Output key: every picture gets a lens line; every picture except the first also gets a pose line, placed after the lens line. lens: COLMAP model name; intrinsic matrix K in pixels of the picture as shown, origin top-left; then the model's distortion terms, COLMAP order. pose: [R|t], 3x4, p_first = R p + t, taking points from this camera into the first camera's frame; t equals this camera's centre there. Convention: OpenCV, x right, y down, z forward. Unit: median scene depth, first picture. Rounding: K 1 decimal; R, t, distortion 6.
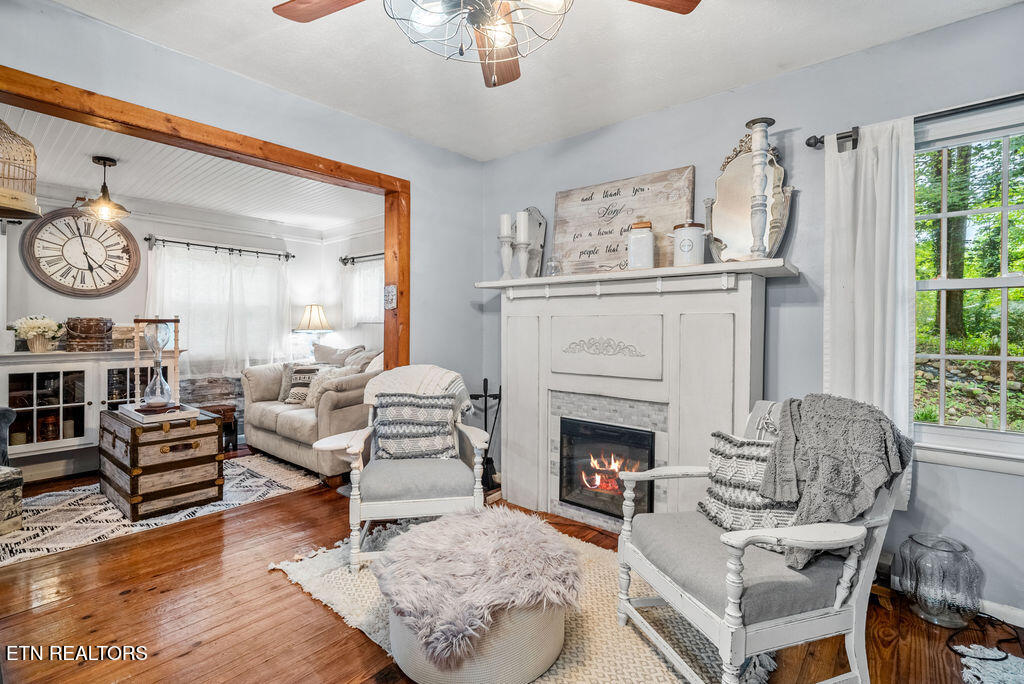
lens RADIAL K [[486.5, 0, 504.6], [0, 486.5, 333.8], [0, 0, 1]] dist [-0.012895, 0.004725]
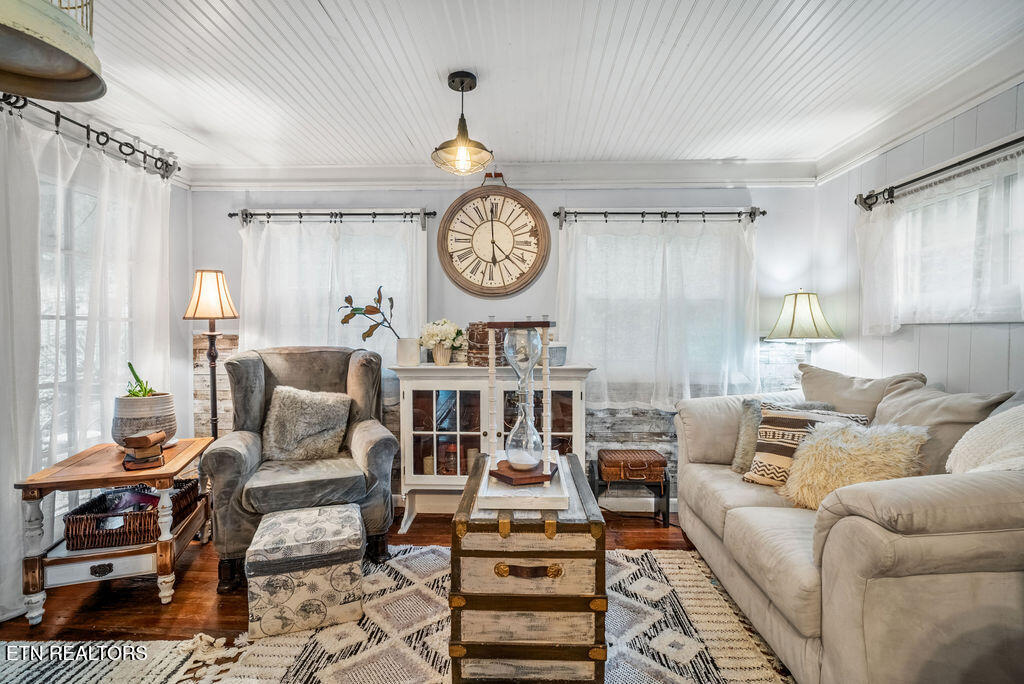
lens RADIAL K [[486.5, 0, 511.0], [0, 486.5, 338.2], [0, 0, 1]] dist [-0.012895, 0.004725]
pose [[0.625498, 0.005703, -0.780205, -0.262738], [-0.006032, 0.999979, 0.002474, -0.011245], [0.780202, 0.003159, 0.625519, 0.618656]]
